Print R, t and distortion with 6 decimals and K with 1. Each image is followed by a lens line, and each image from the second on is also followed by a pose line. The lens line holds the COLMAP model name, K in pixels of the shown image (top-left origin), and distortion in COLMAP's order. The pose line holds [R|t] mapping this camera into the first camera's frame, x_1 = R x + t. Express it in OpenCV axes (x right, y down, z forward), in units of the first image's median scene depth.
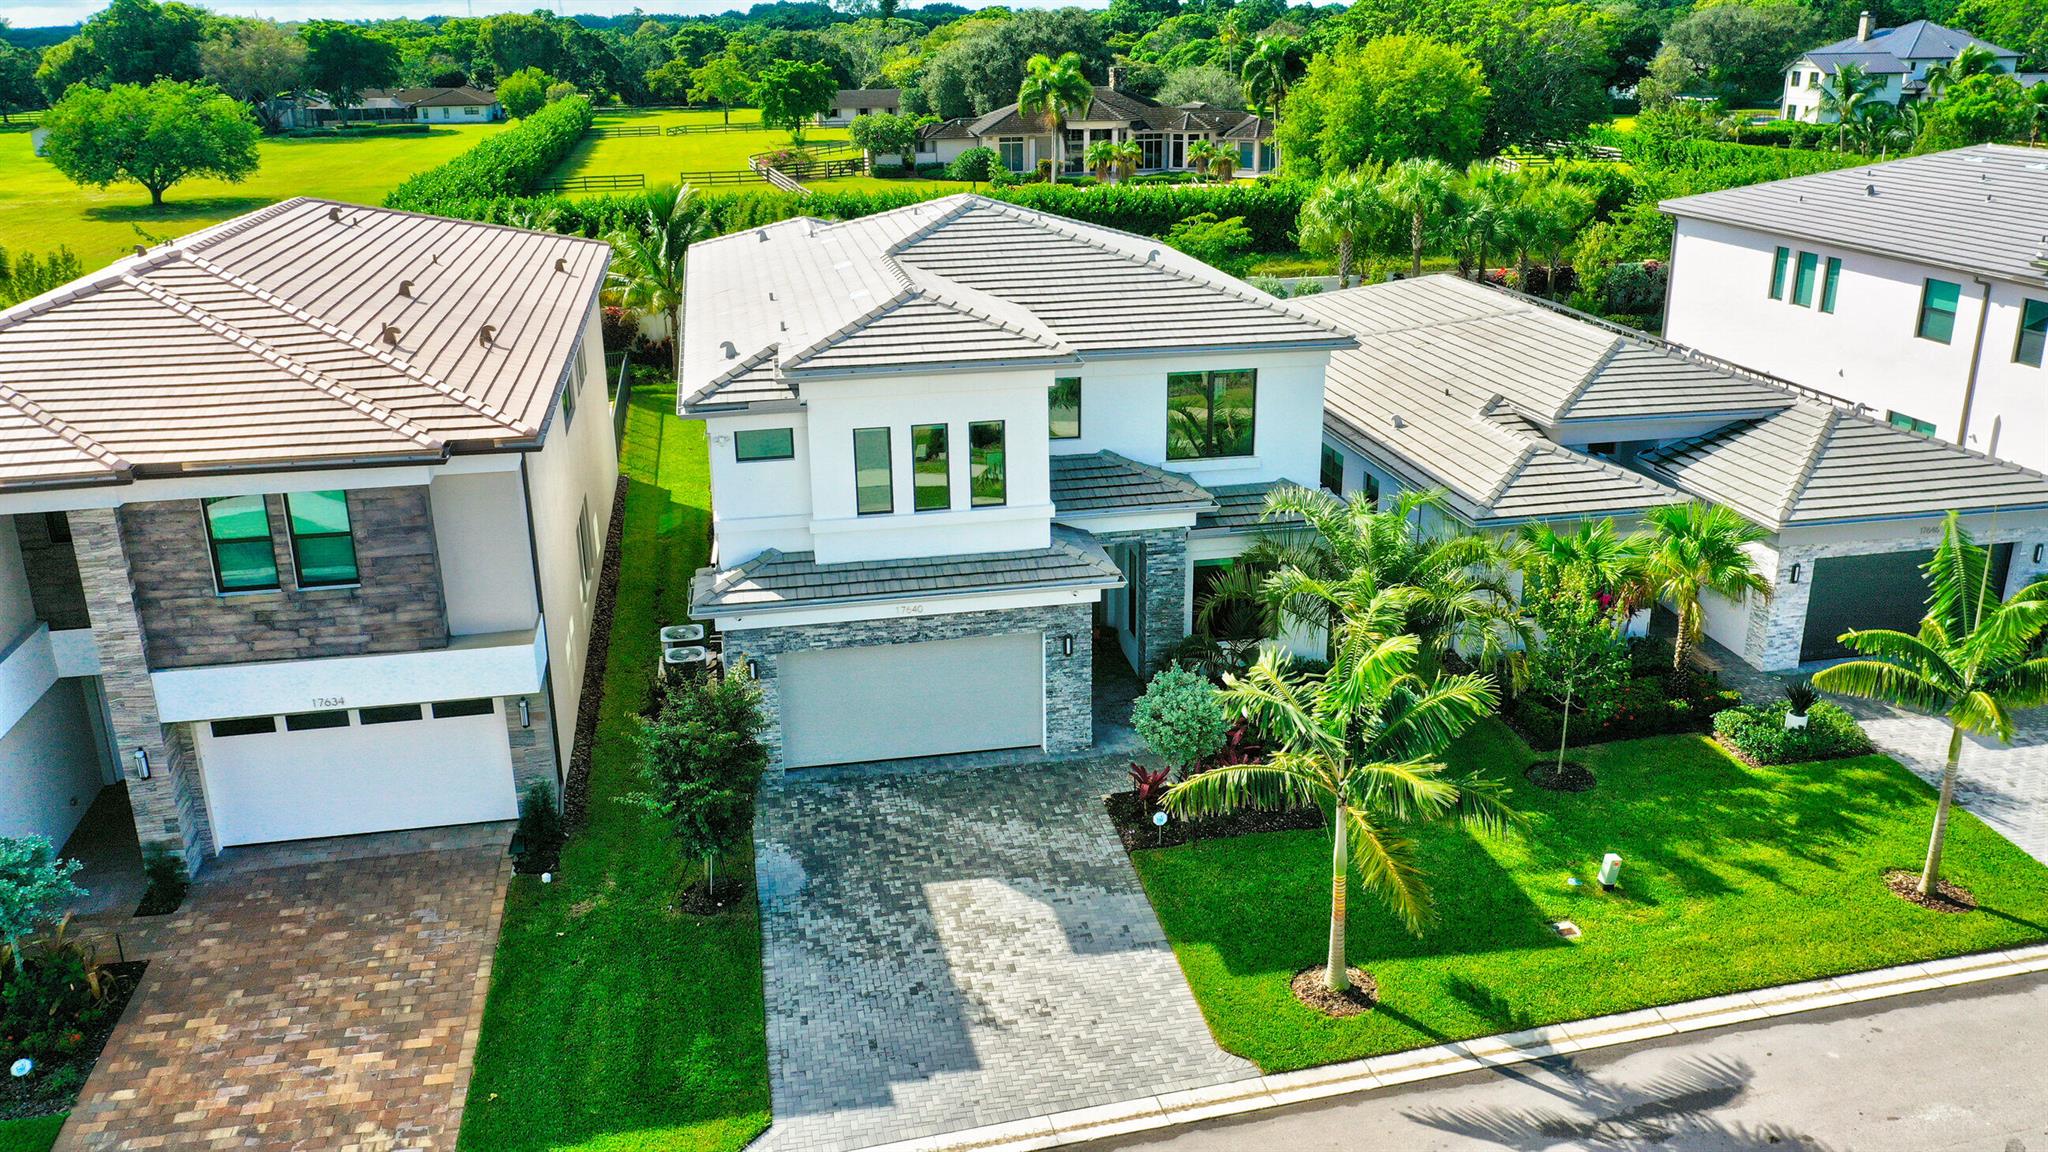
lens RADIAL K [[1613.7, 0, 1027.6], [0, 1613.7, 576.2], [0, 0, 1]] dist [-0.000754, -0.006769]
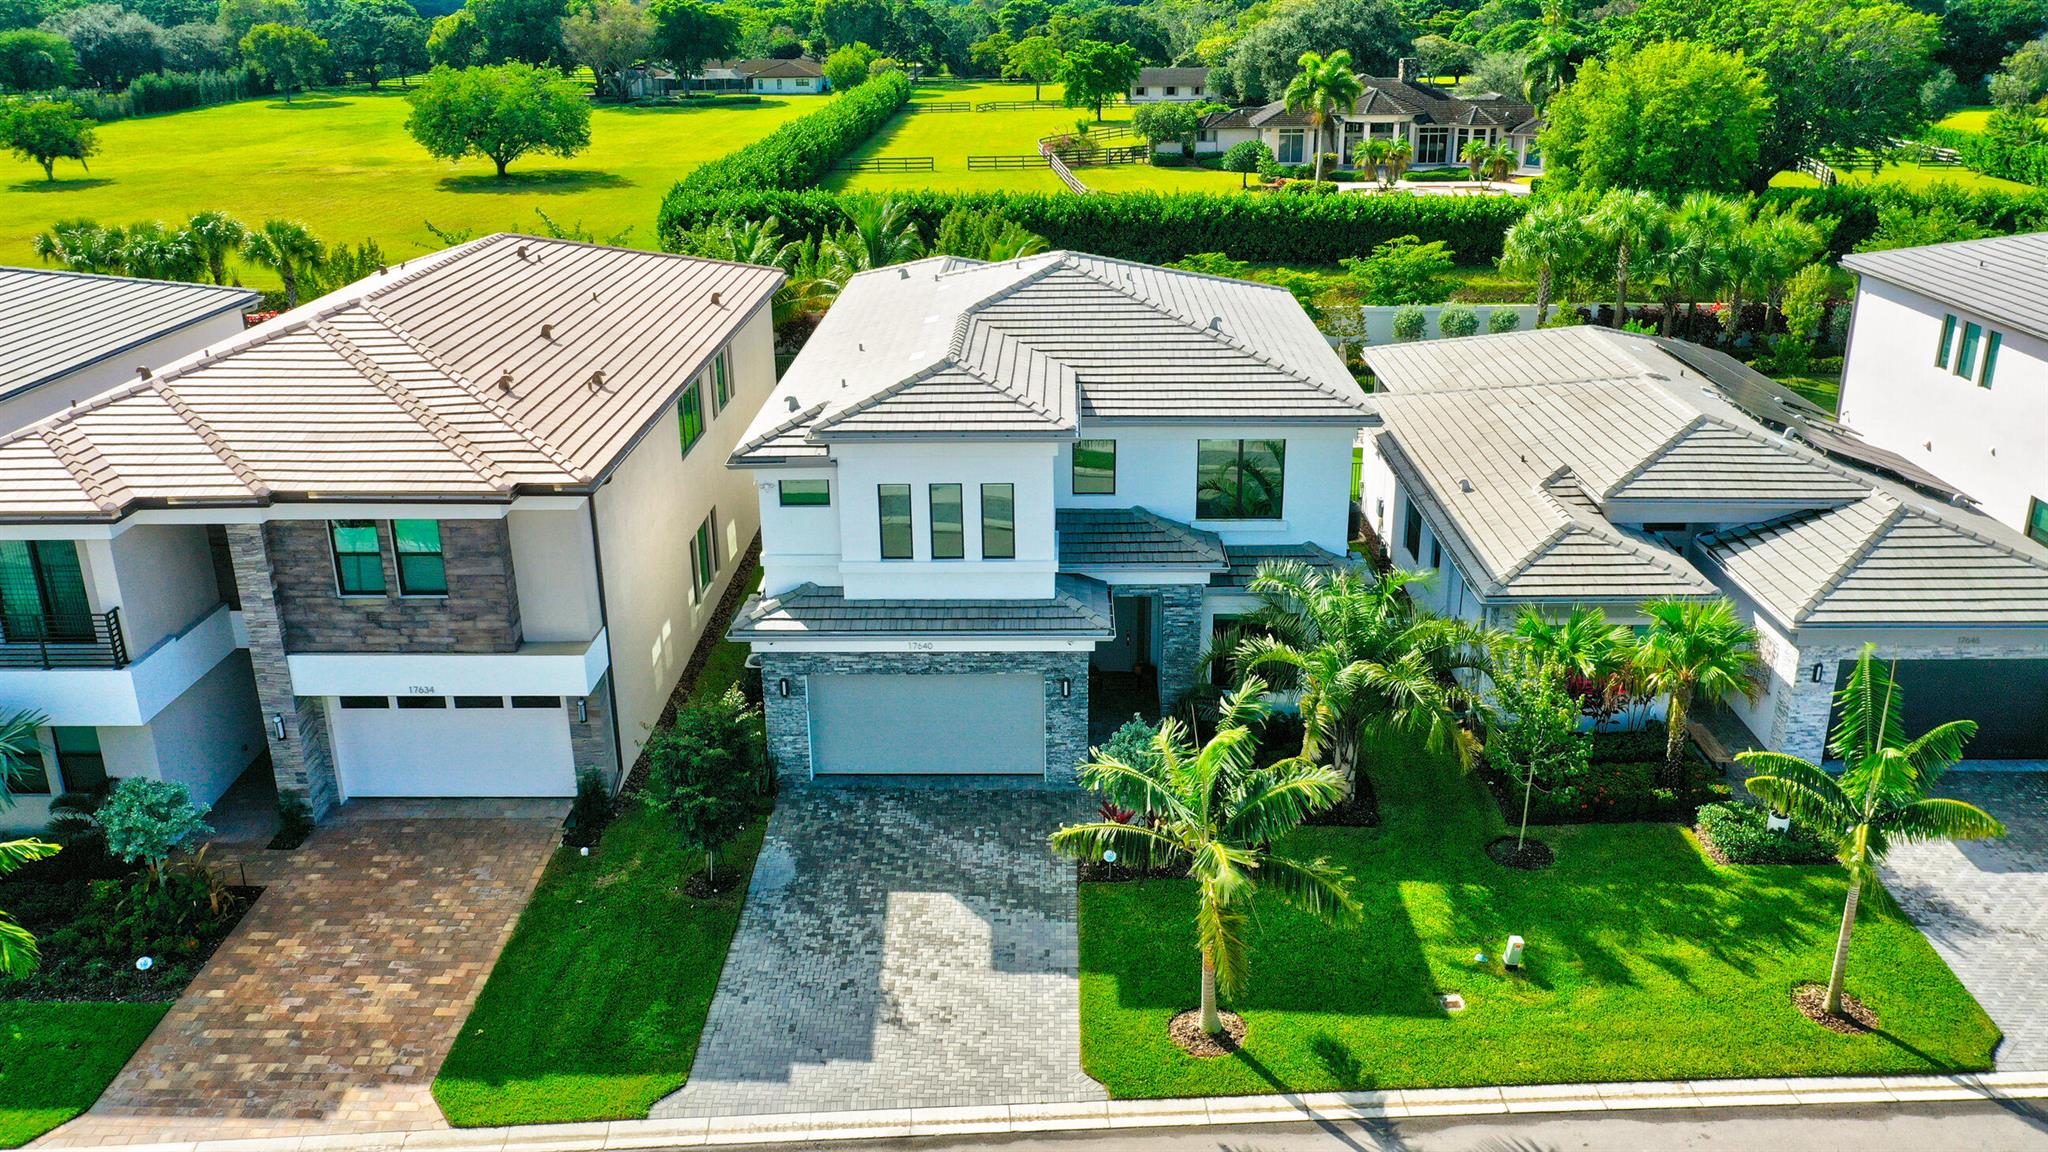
lens RADIAL K [[1613.7, 0, 1026.0], [0, 1613.7, 576.5], [0, 0, 1]] dist [-0.000754, -0.006769]
pose [[0.978398, 0.073606, -0.193184, 0.213153], [-0.069150, 0.997163, 0.029721, -0.066208], [0.194823, -0.015720, 0.980712, -0.089735]]
